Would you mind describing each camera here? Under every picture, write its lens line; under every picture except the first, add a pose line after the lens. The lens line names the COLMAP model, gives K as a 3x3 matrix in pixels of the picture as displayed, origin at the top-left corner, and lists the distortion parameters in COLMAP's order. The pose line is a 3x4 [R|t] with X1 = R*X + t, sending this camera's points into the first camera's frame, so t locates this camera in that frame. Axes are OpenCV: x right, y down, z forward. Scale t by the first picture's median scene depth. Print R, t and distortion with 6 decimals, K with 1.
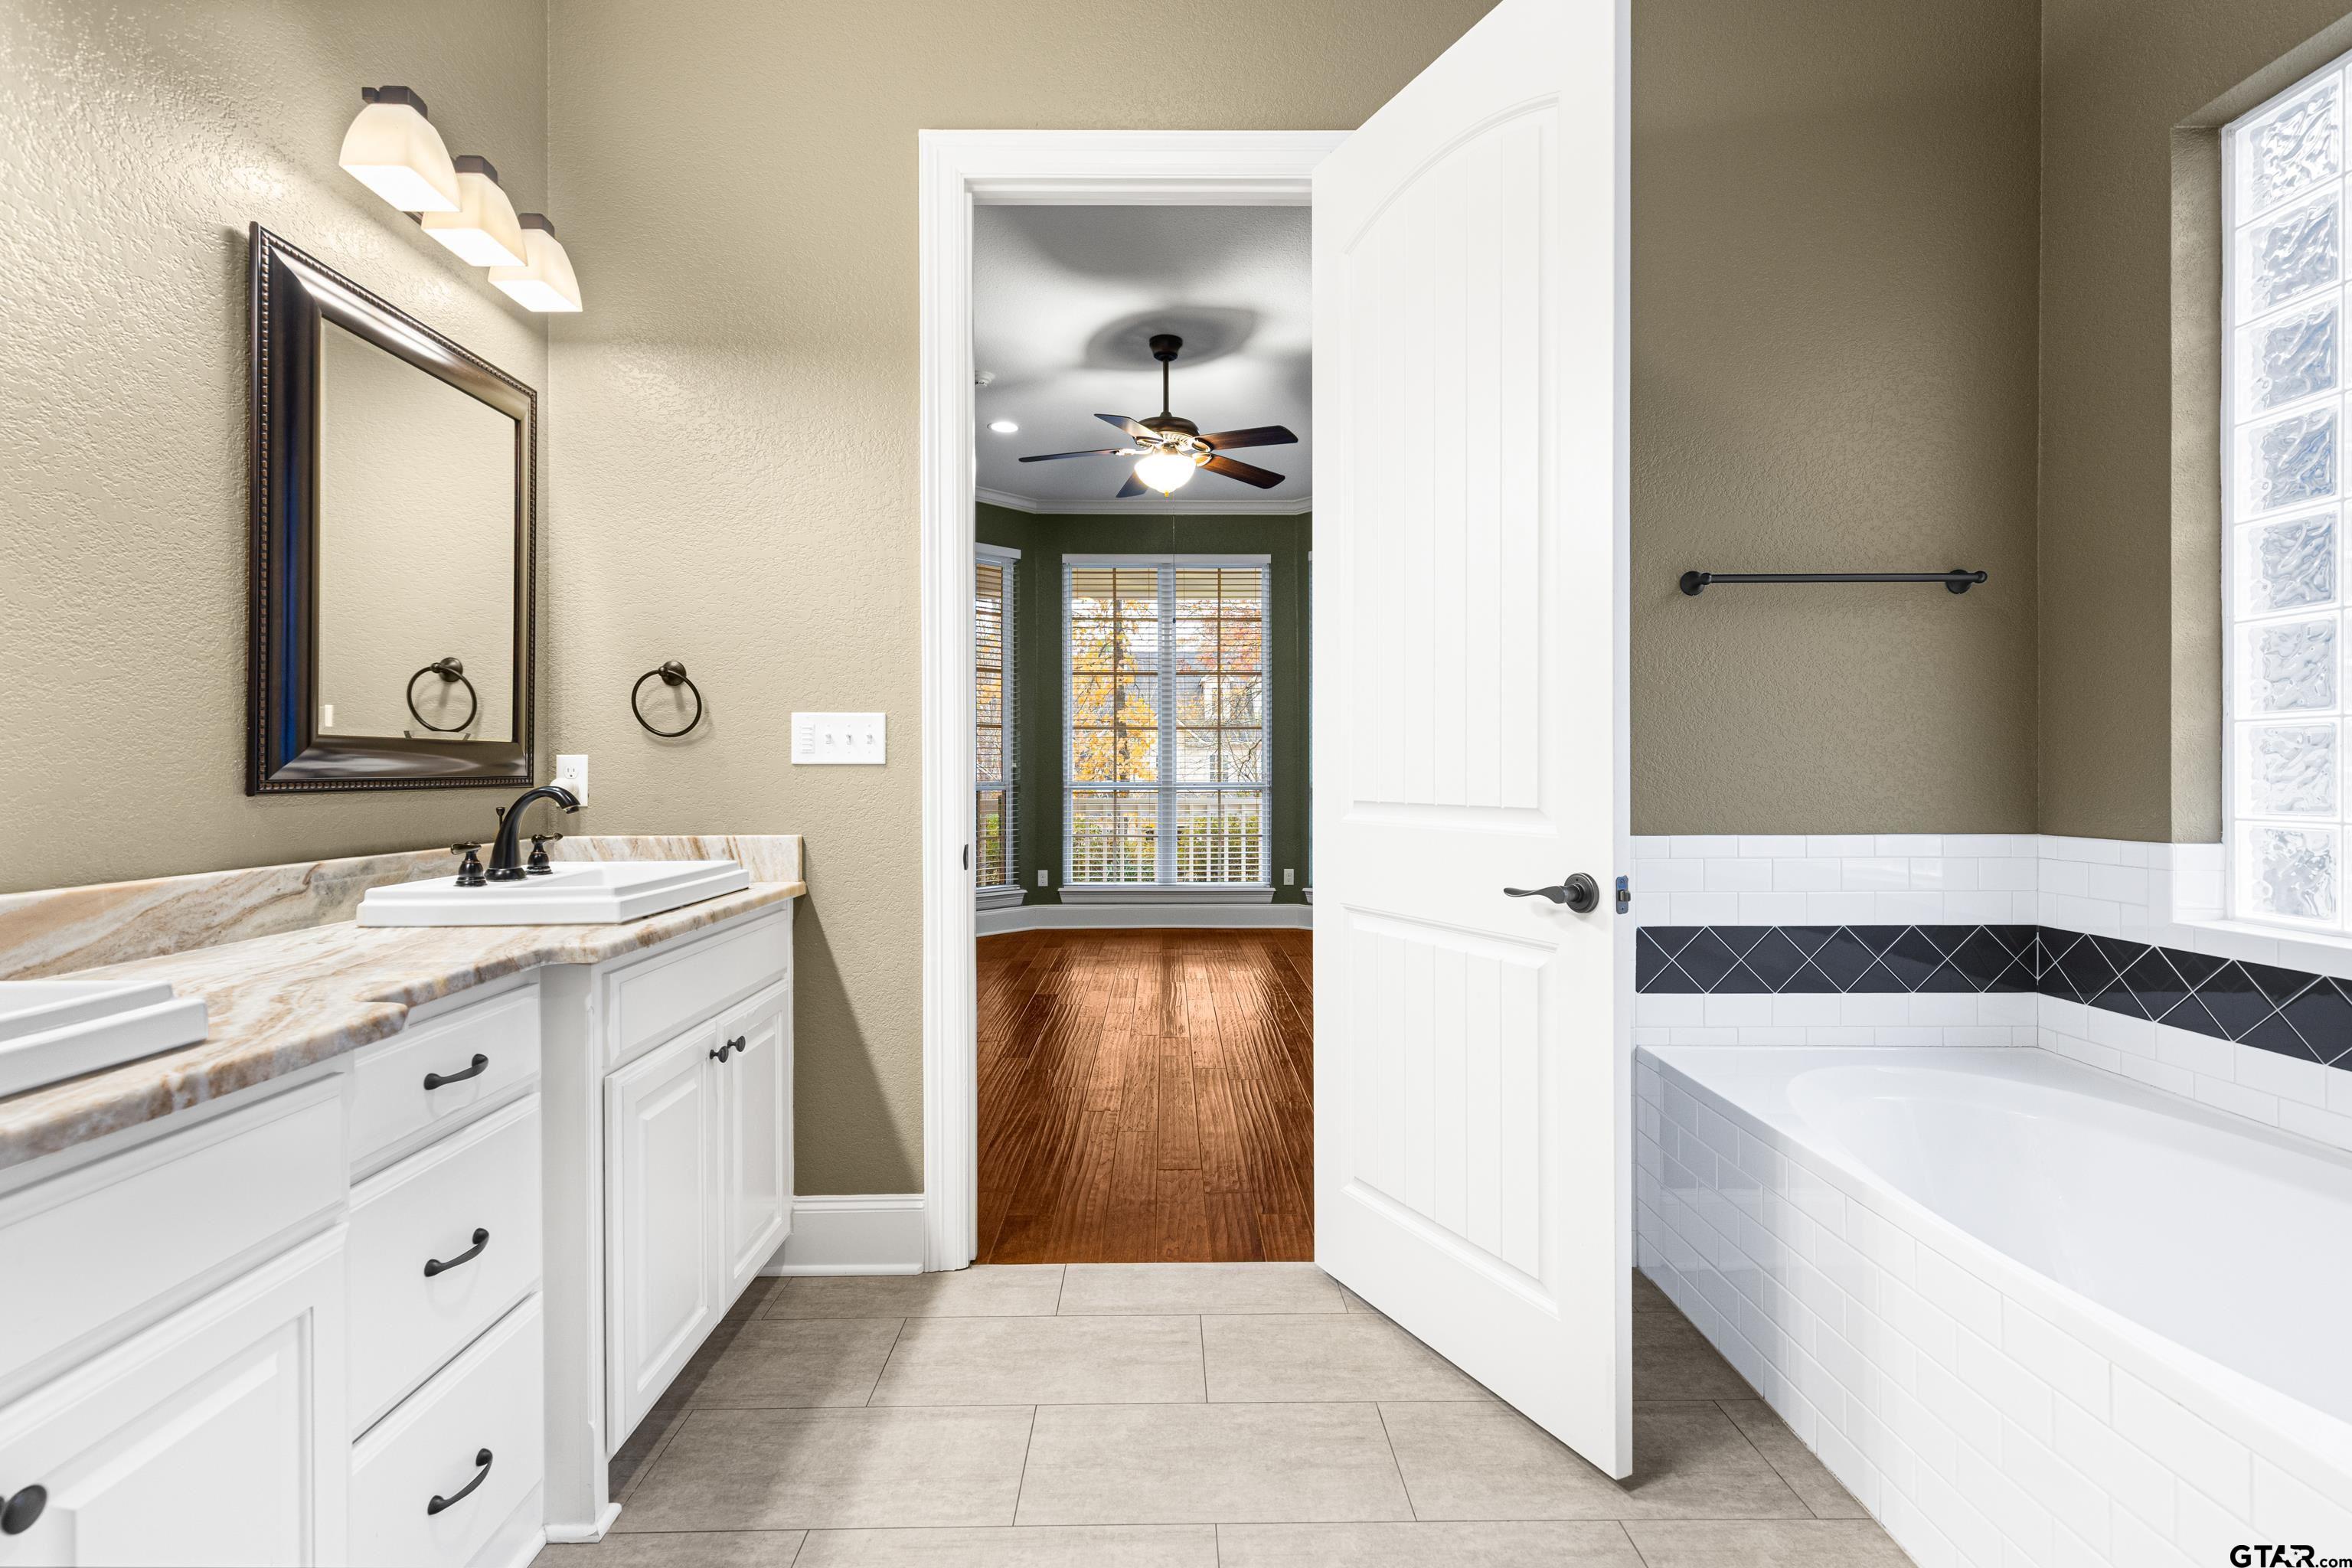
lens RADIAL K [[1073.2, 0, 1182.6], [0, 1073.2, 775.6], [0, 0, 1]] dist [0.008392, -0.000643]
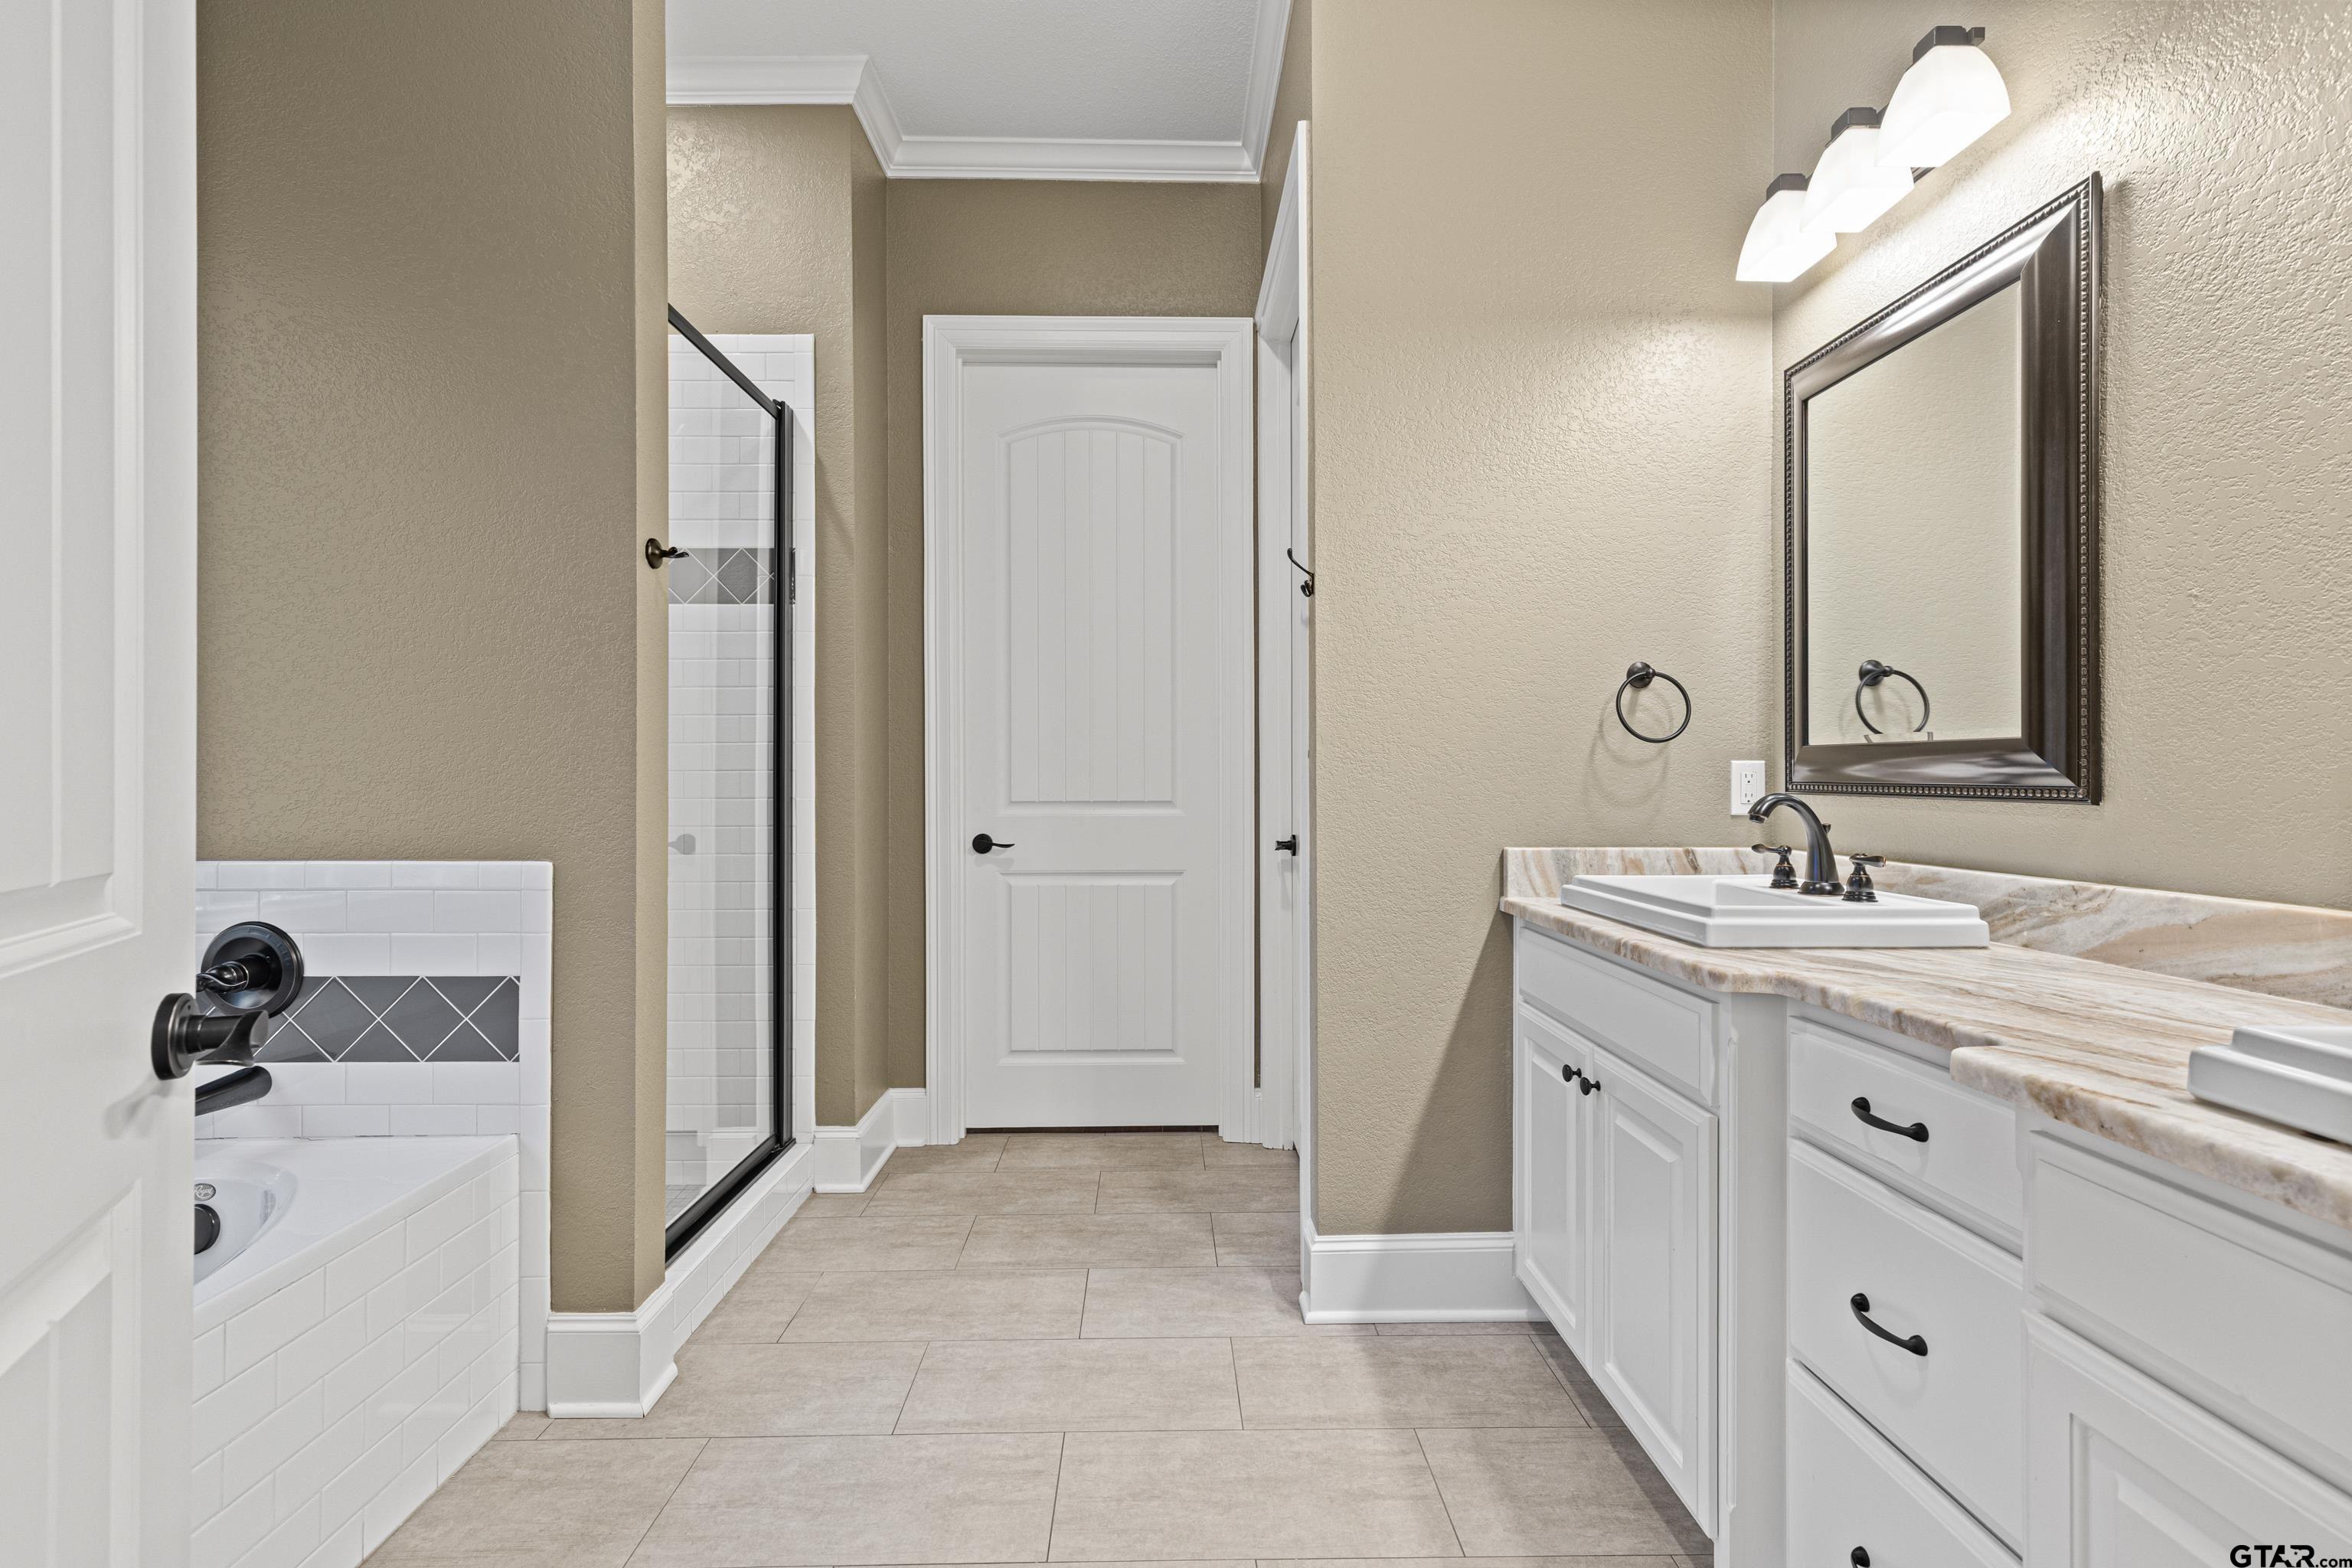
lens RADIAL K [[1073.2, 0, 1182.6], [0, 1073.2, 775.6], [0, 0, 1]] dist [0.008392, -0.000643]
pose [[-0.999951, 0.000772, -0.009826, -0.063520], [0.000807, 0.999993, -0.003572, -0.006667], [0.009823, -0.003580, -0.999945, 1.891710]]
